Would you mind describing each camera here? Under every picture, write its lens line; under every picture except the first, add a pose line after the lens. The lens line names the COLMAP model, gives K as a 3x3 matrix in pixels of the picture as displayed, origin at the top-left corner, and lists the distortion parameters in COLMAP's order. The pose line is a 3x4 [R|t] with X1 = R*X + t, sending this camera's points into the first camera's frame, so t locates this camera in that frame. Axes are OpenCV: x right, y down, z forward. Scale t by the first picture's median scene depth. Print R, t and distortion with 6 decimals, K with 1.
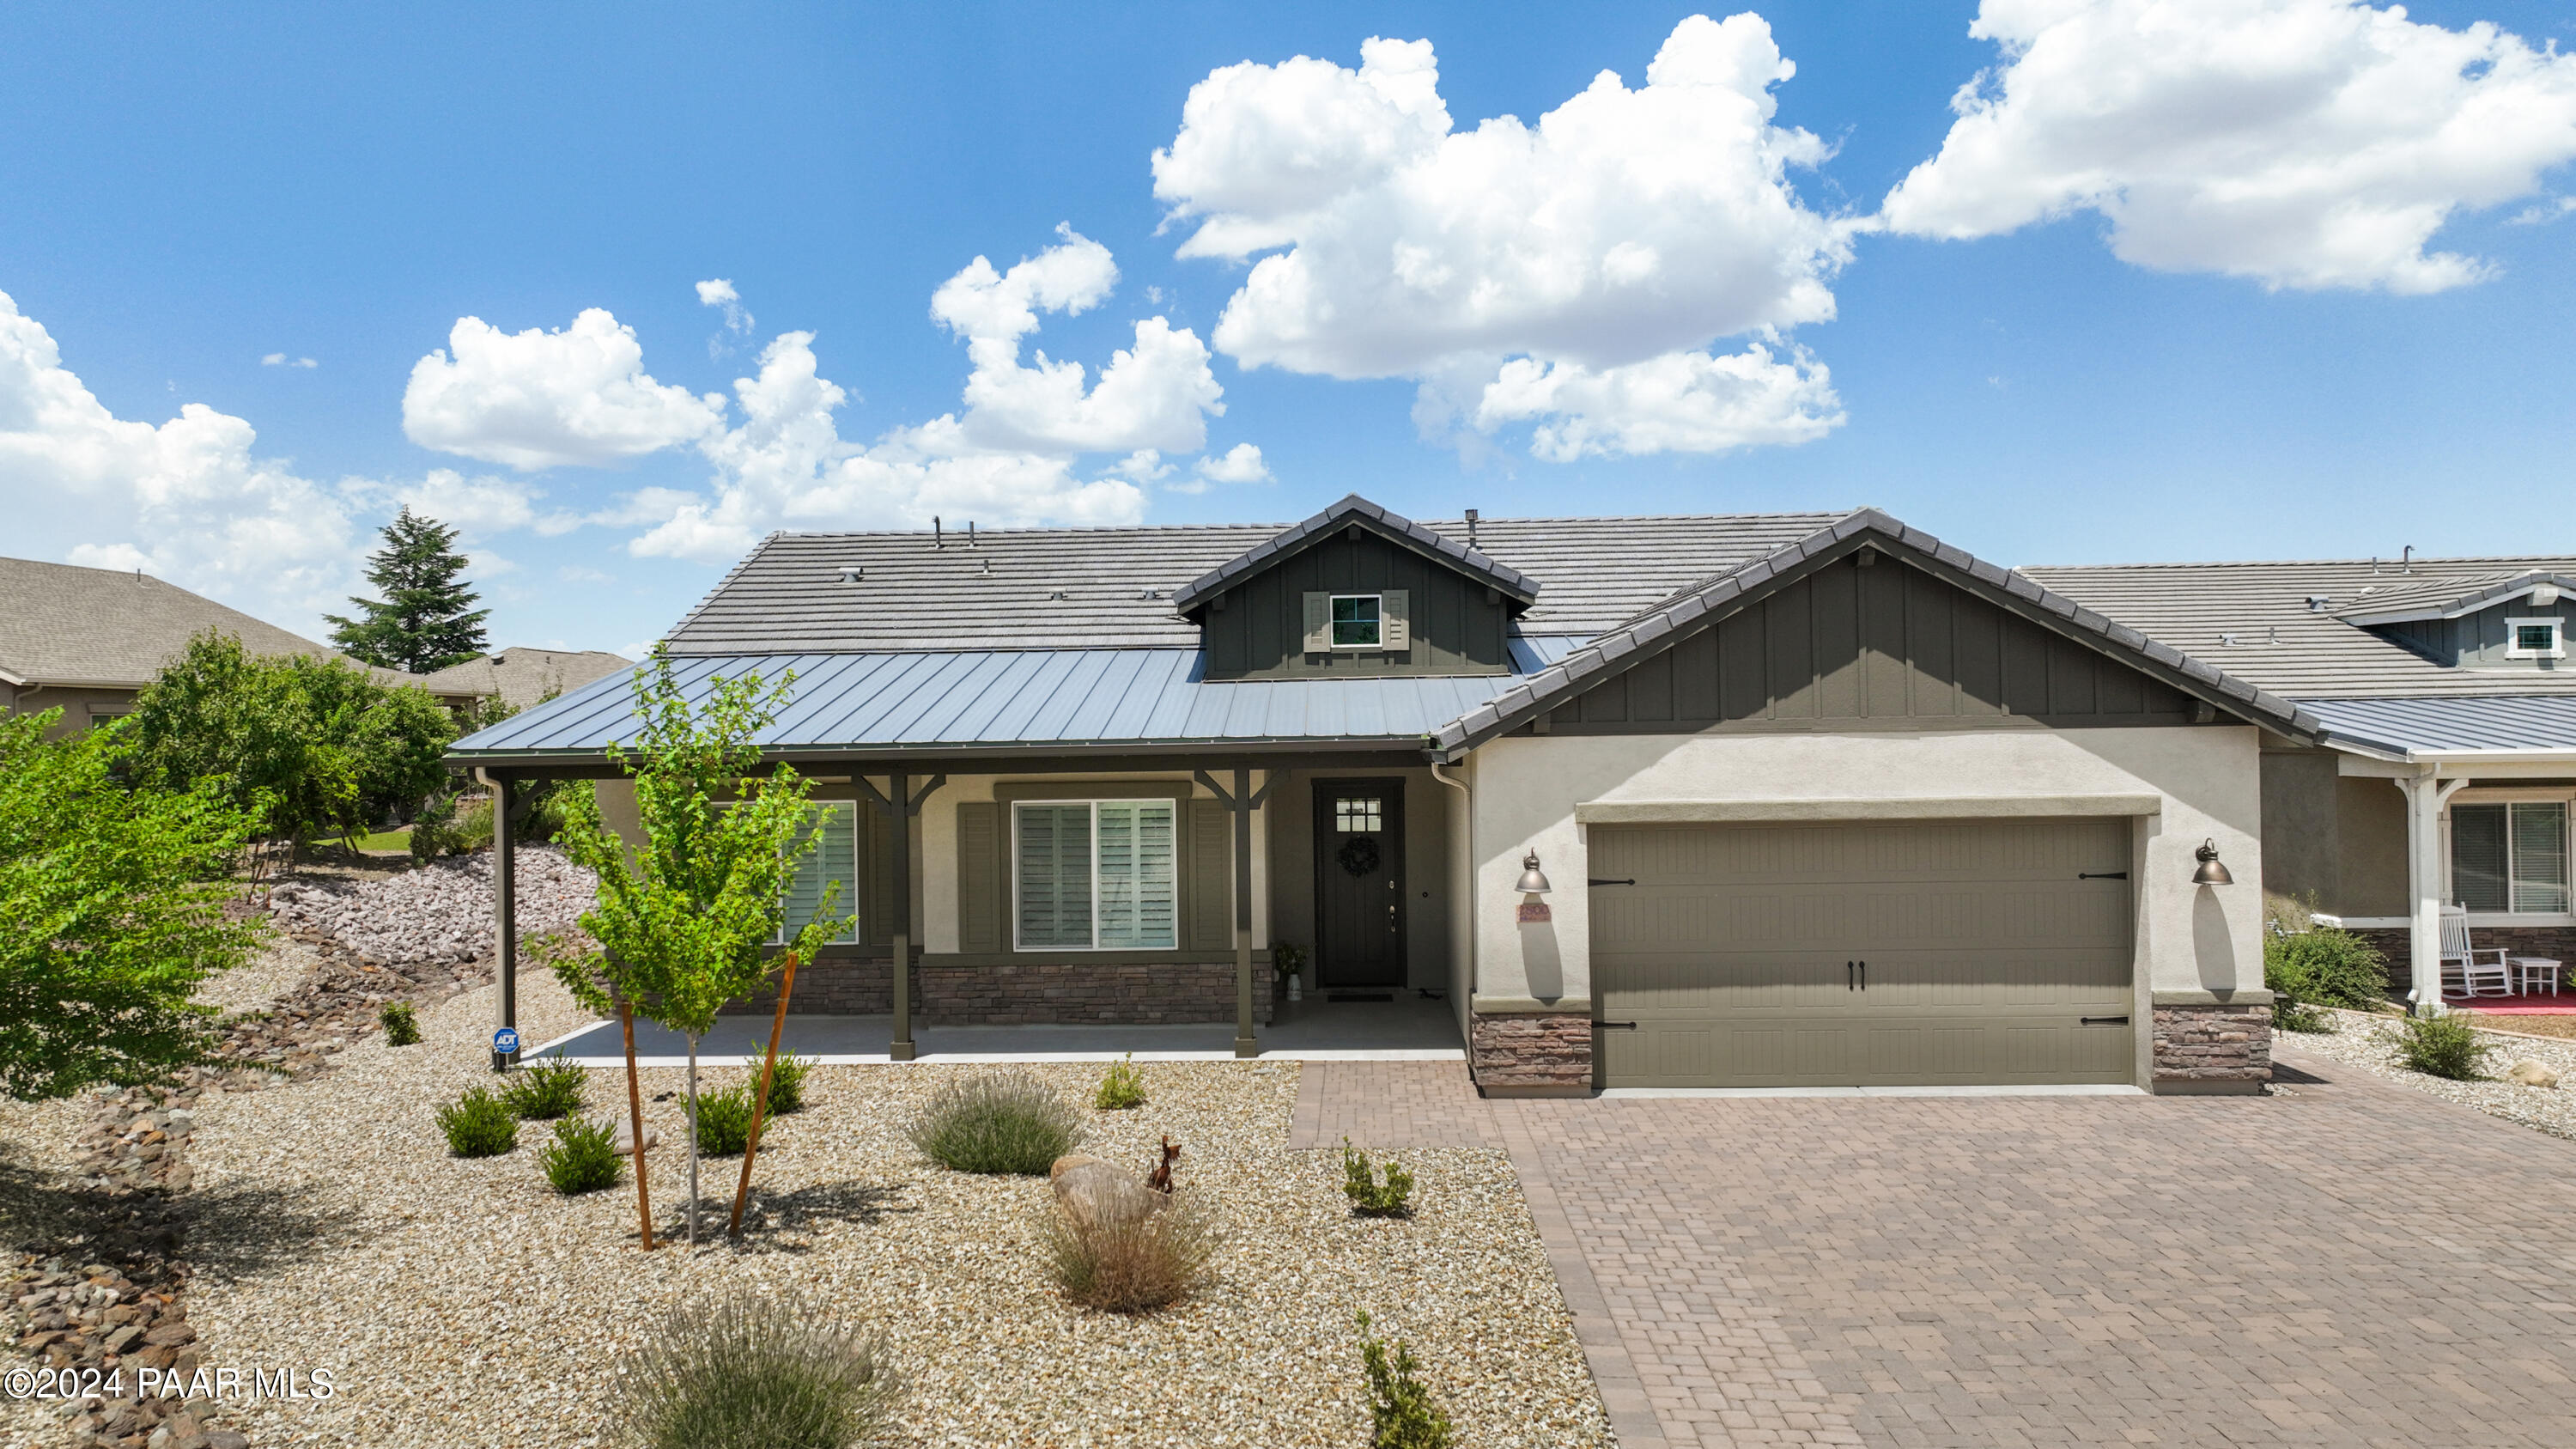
lens RADIAL K [[1817.7, 0, 1298.9], [0, 1817.7, 737.0], [0, 0, 1]] dist [0.004973, 0.001236]
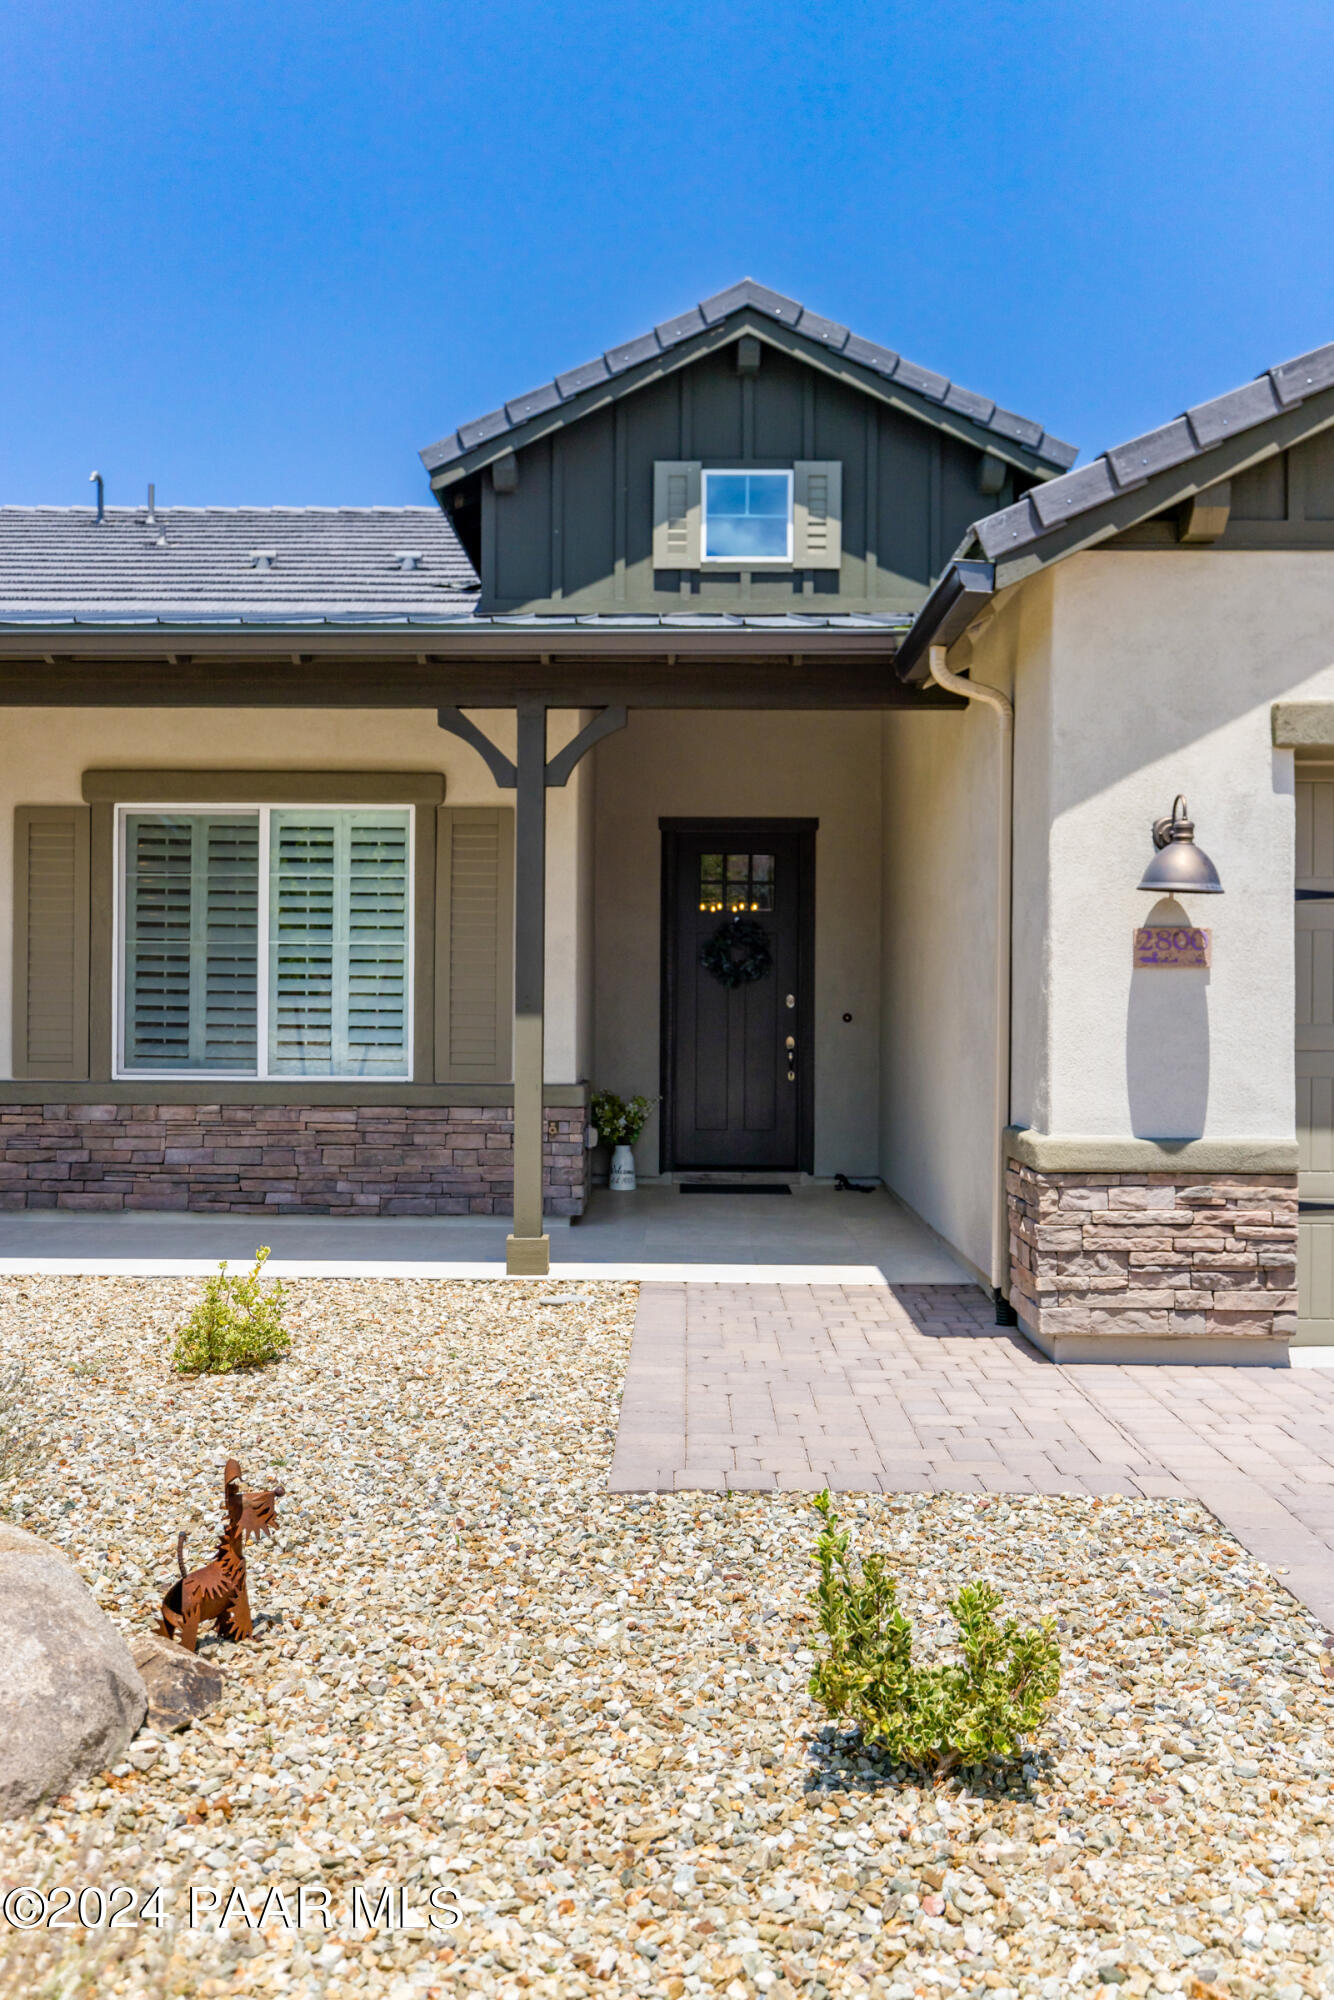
lens RADIAL K [[1833.0, 0, 661.1], [0, 1833.0, 991.1], [0, 0, 1]] dist [-0.008685, 0.000000]
pose [[0.999580, 0.021315, 0.019647, -0.003461], [-0.021271, 0.999771, -0.002455, 0.090499], [-0.019694, 0.002036, 0.999804, 0.451992]]
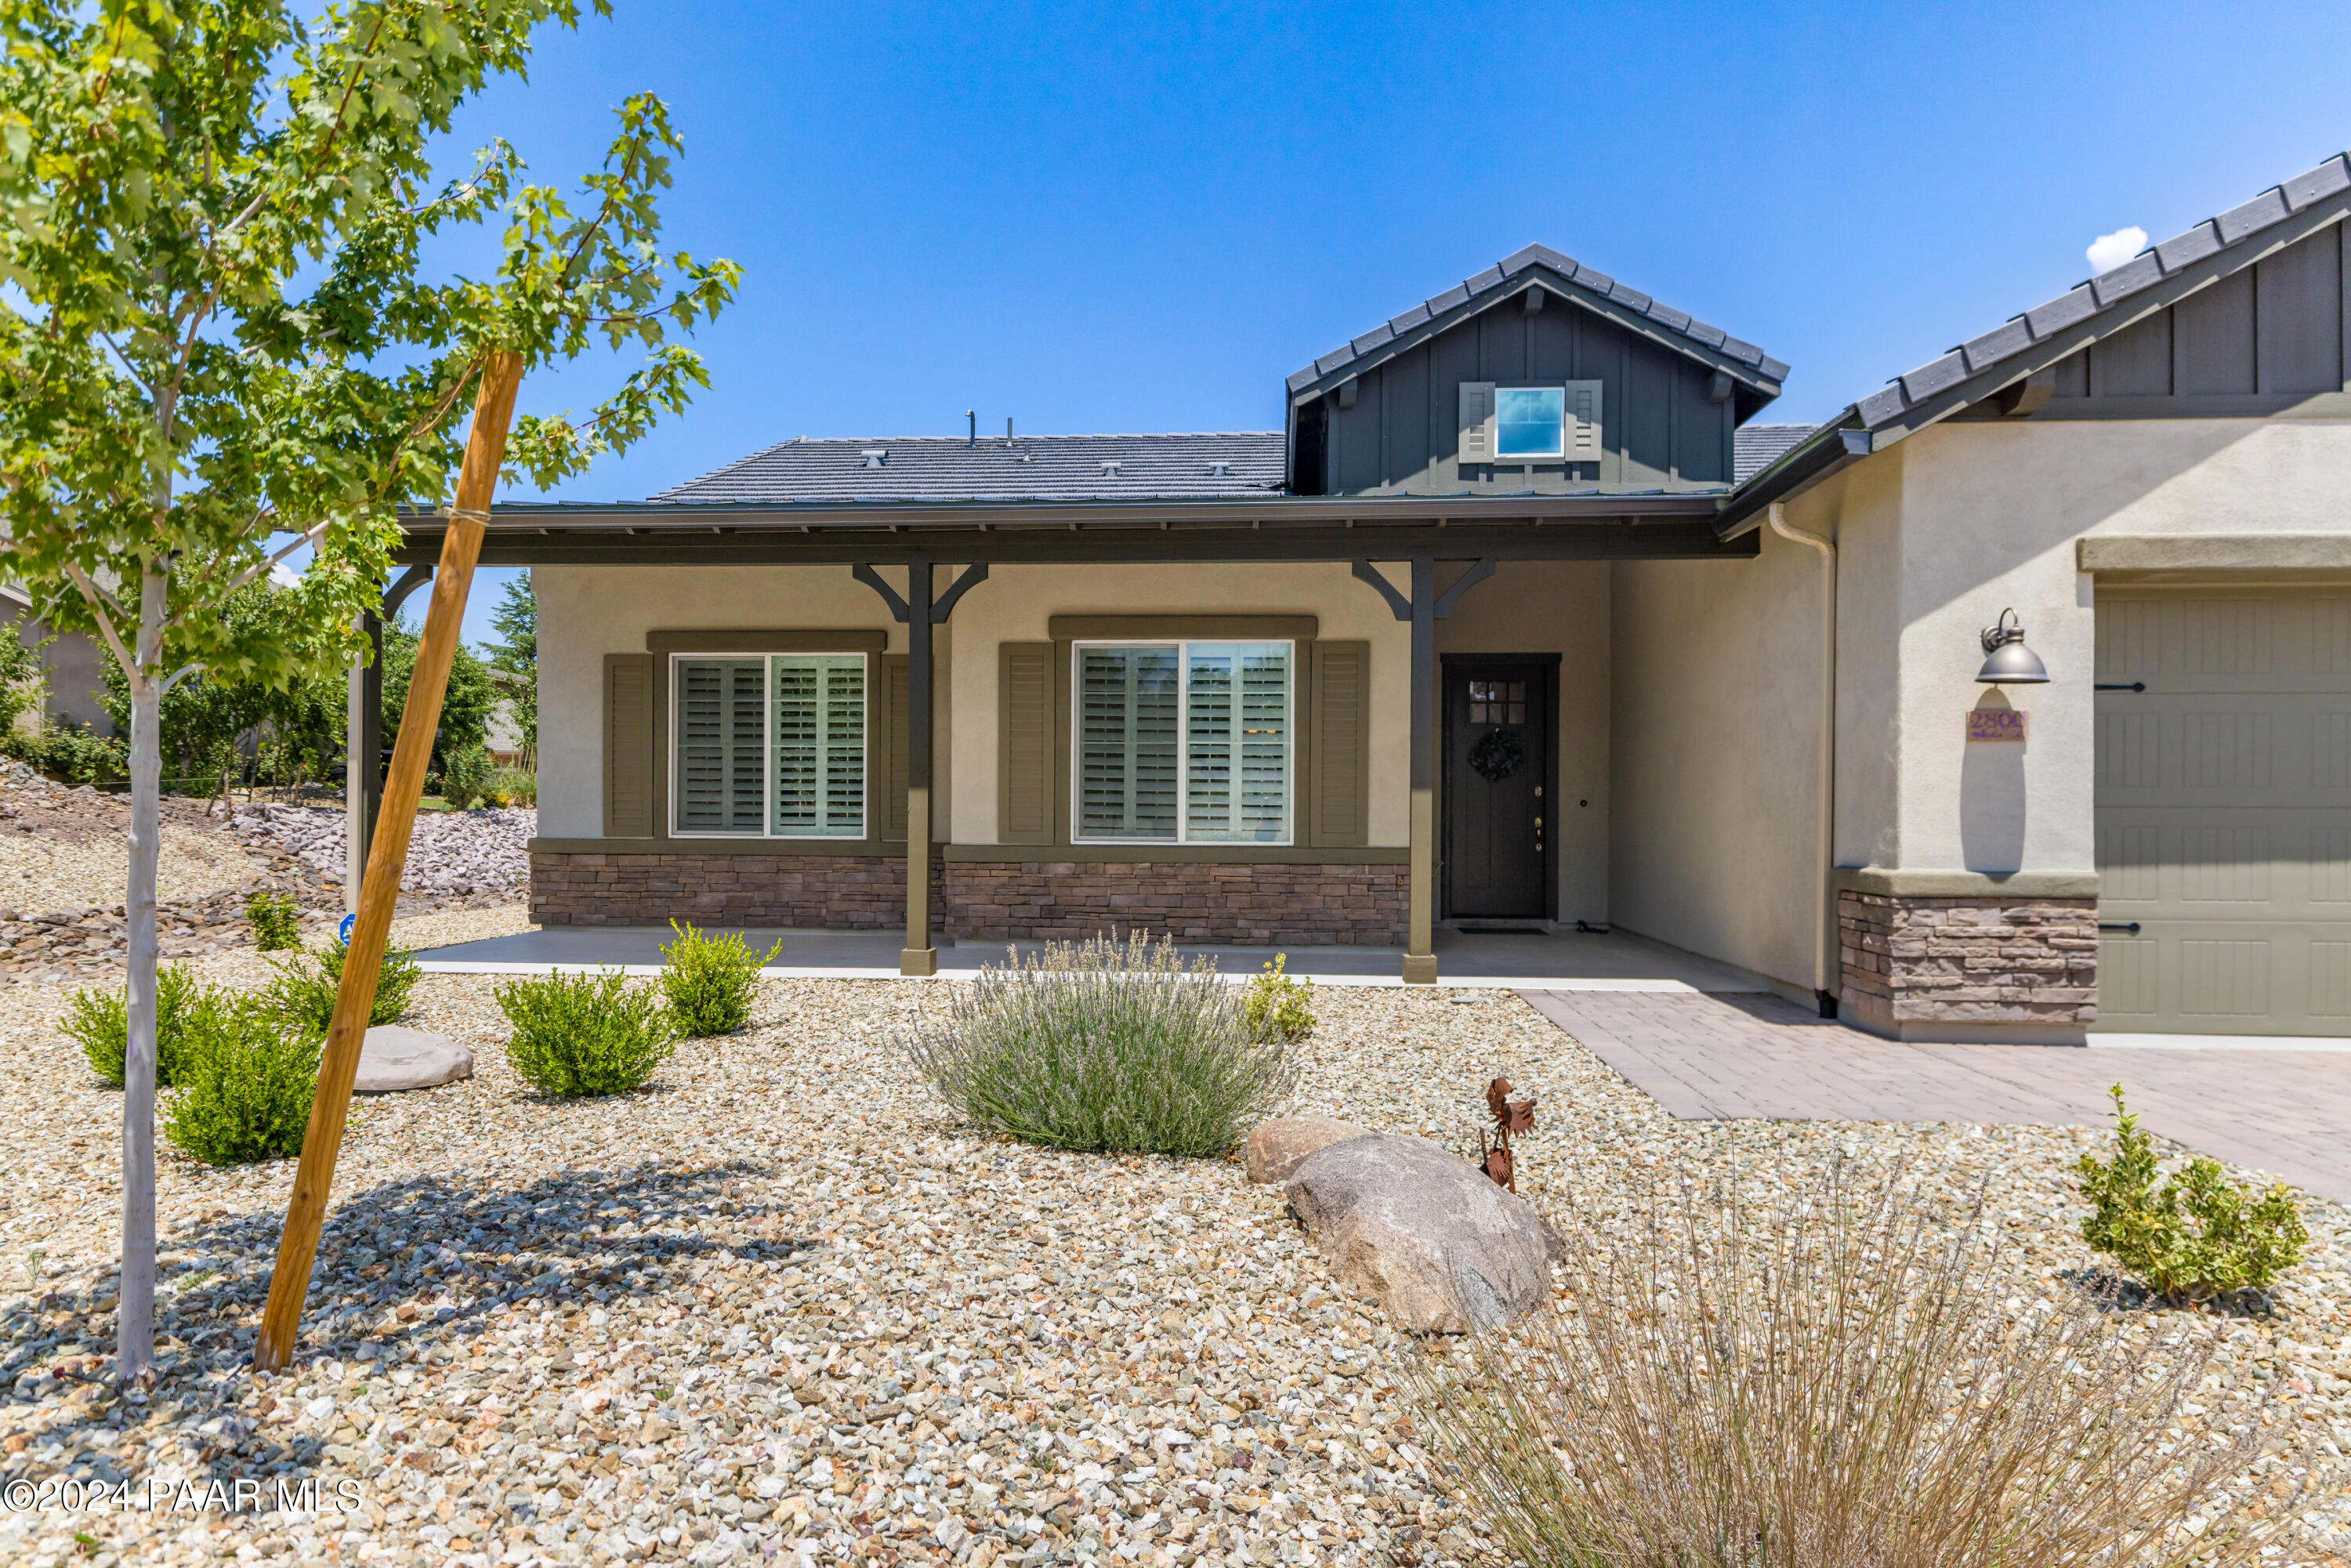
lens RADIAL K [[1364.1, 0, 1176.8], [0, 1364.1, 819.9], [0, 0, 1]] dist [-0.003194, -0.000709]
pose [[0.999119, 0.020456, -0.036638, -0.094805], [-0.020284, 0.999781, 0.005077, 0.105877], [0.036734, -0.004329, 0.999316, 0.451733]]
